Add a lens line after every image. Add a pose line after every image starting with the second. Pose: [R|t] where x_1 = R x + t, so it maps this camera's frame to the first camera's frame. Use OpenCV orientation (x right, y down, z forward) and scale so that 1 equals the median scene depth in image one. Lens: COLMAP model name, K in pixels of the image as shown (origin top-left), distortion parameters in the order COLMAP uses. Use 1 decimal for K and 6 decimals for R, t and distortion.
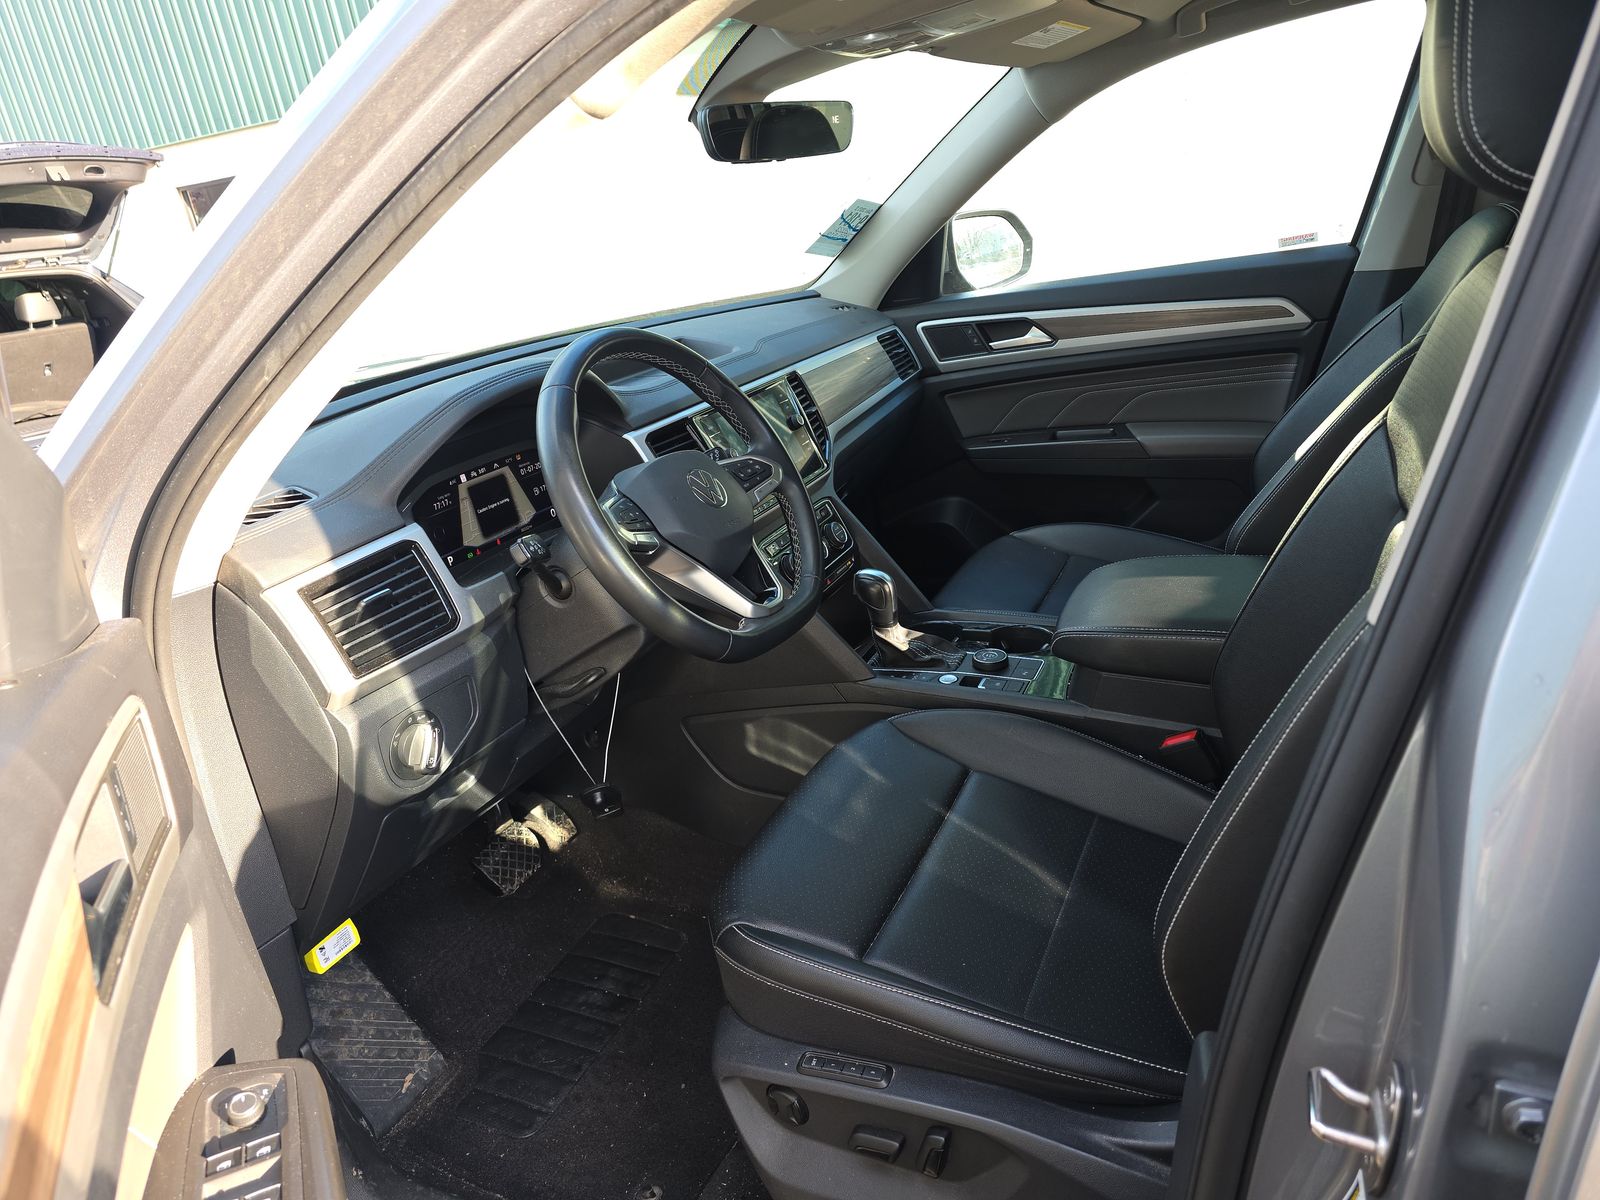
lens RADIAL K [[1074.3, 0, 802.9], [0, 1074.3, 564.6], [0, 0, 1]] dist [0.067250, -0.097879]
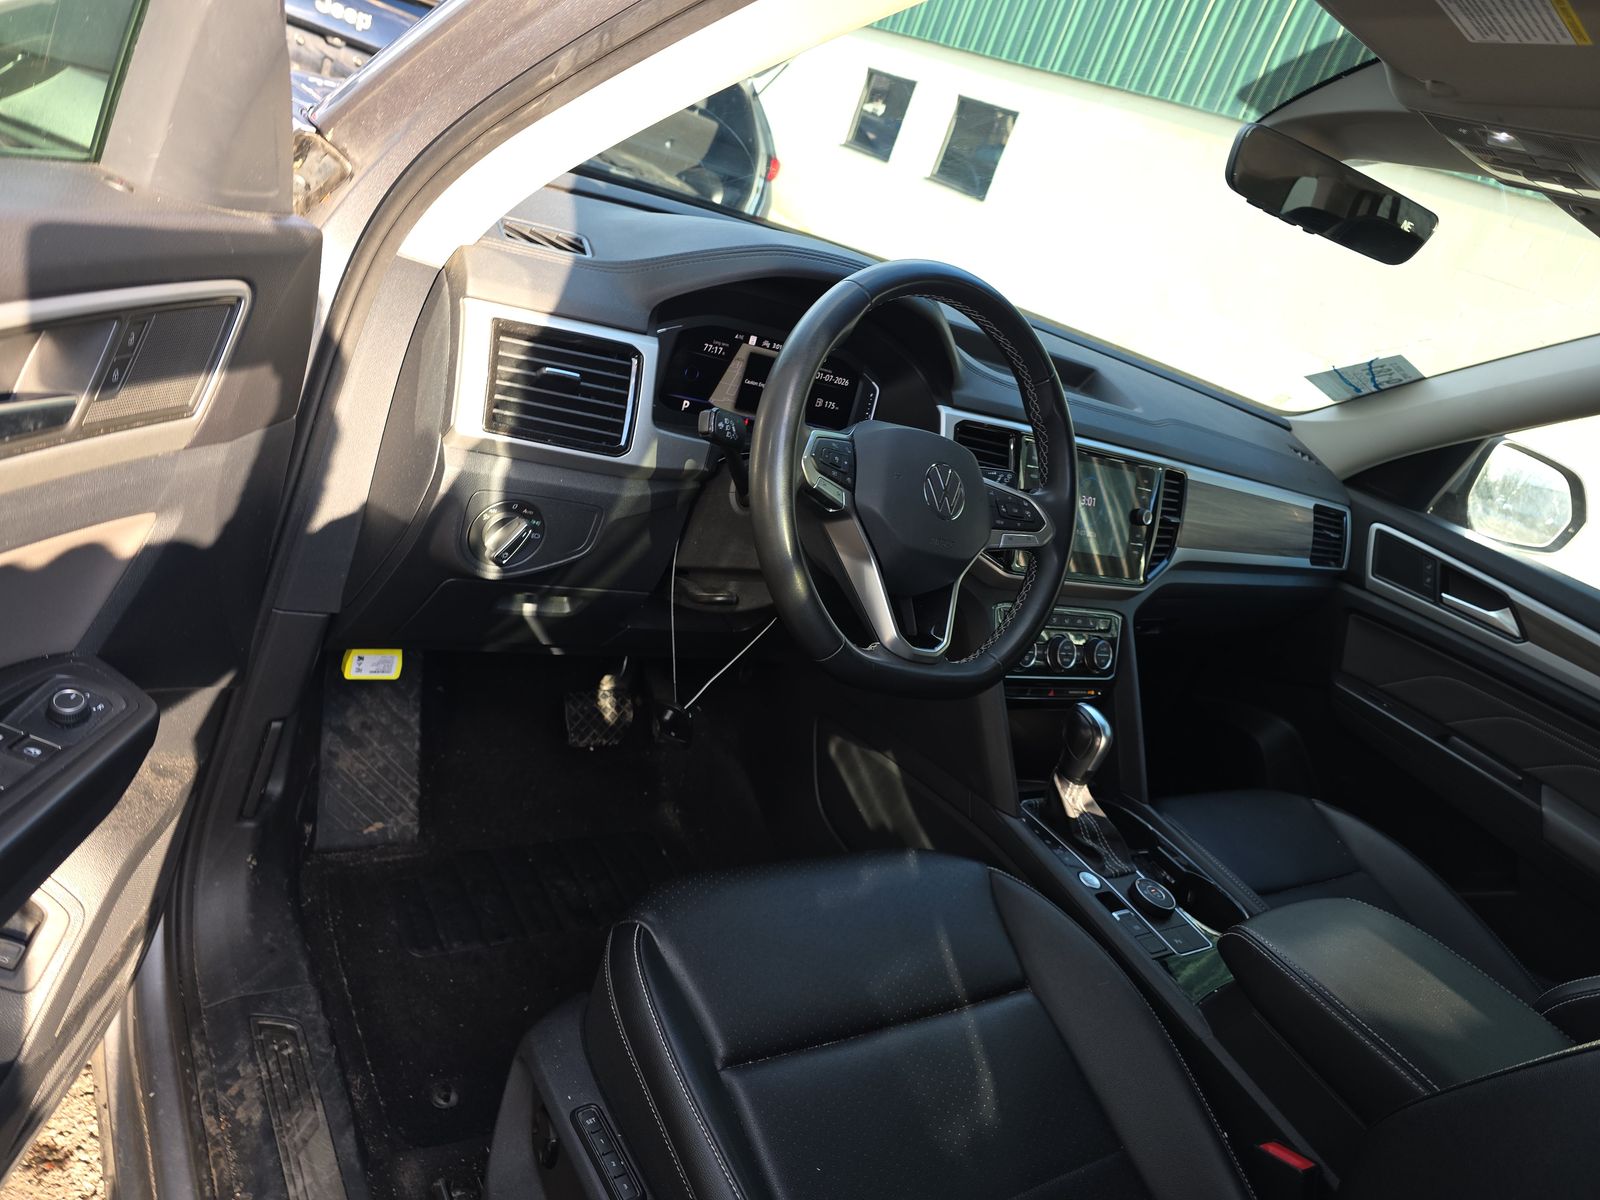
lens RADIAL K [[1074.3, 0, 802.9], [0, 1074.3, 564.6], [0, 0, 1]] dist [0.067250, -0.097879]
pose [[0.749486, 0.578121, -0.322564, 0.111632], [-0.584571, 0.806620, 0.087413, -0.030014], [0.310722, 0.123047, 0.942503, 0.174254]]
